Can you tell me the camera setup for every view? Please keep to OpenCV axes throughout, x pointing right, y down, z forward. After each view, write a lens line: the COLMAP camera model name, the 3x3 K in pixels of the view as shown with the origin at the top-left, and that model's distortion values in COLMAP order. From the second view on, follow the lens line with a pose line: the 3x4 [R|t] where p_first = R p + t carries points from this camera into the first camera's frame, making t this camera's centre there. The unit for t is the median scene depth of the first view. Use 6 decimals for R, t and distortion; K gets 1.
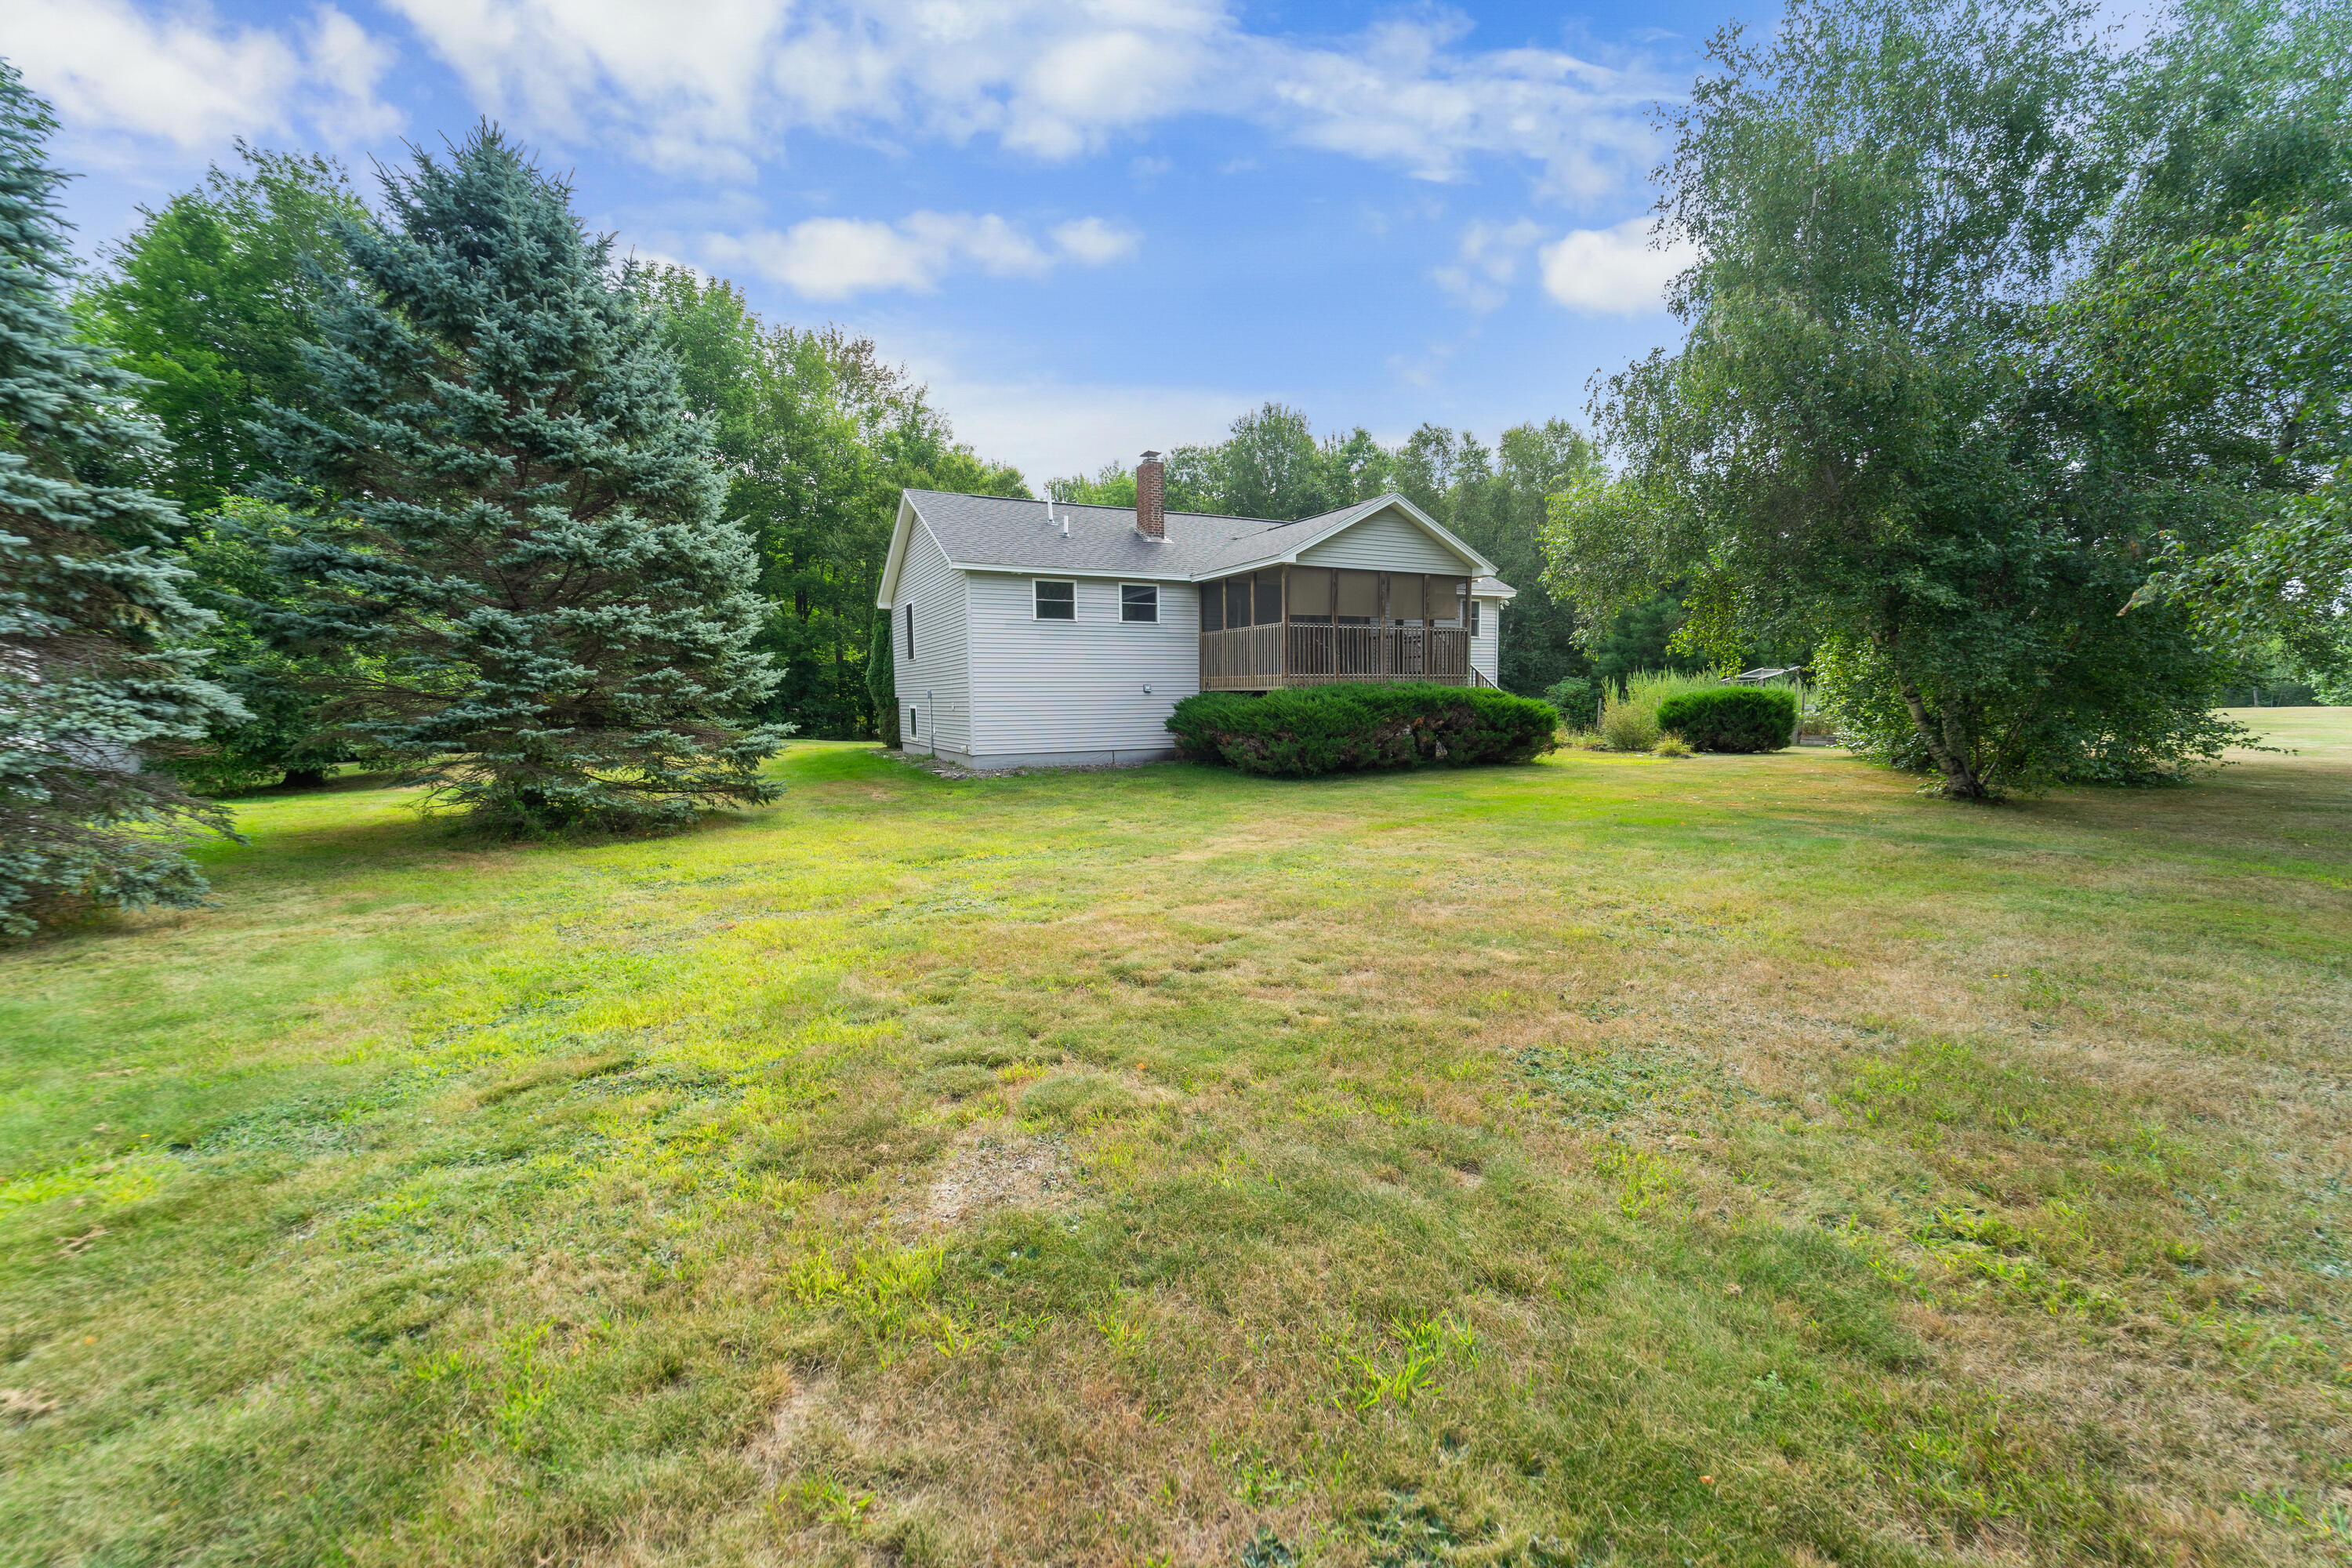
lens RADIAL K [[950.6, 0, 1175.5], [0, 950.6, 788.4], [0, 0, 1]] dist [0.011252, -0.000125]
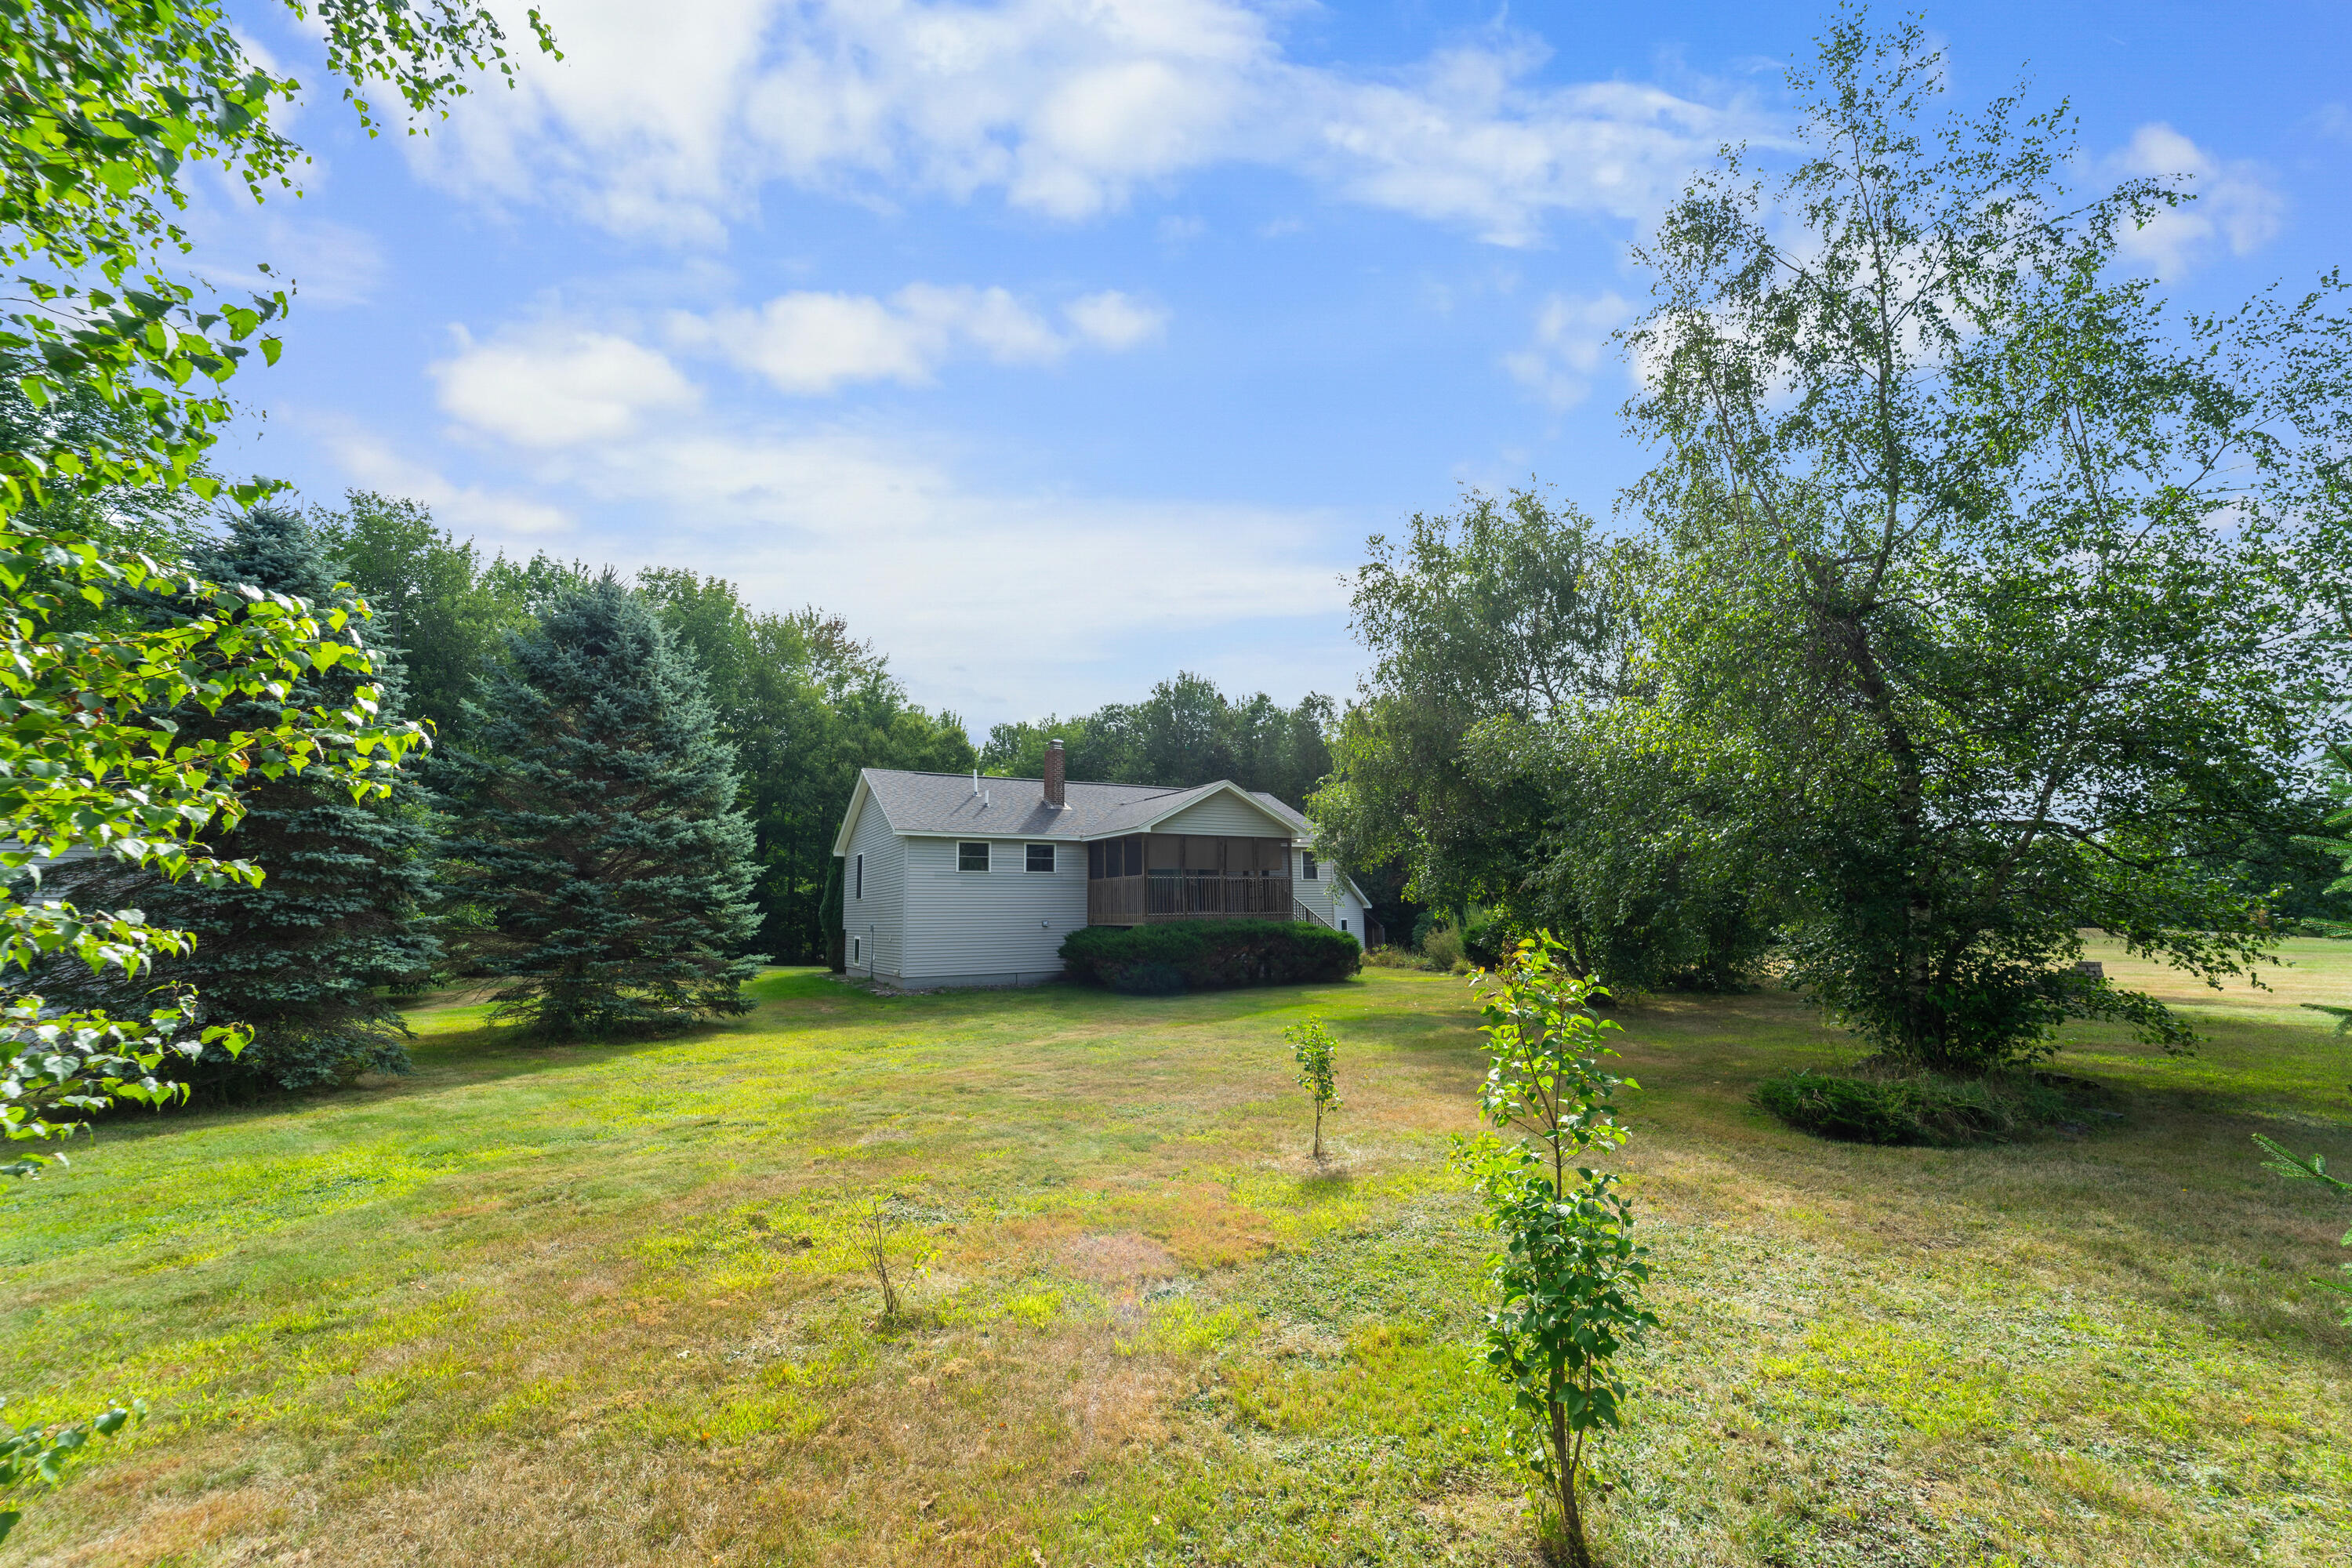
lens RADIAL K [[950.6, 0, 1175.5], [0, 950.6, 788.4], [0, 0, 1]] dist [0.011252, -0.000125]
pose [[0.998601, 0.003418, 0.052760, 0.086258], [0.008776, 0.973349, -0.229163, 0.014557], [-0.052137, 0.229305, 0.971957, -0.329223]]
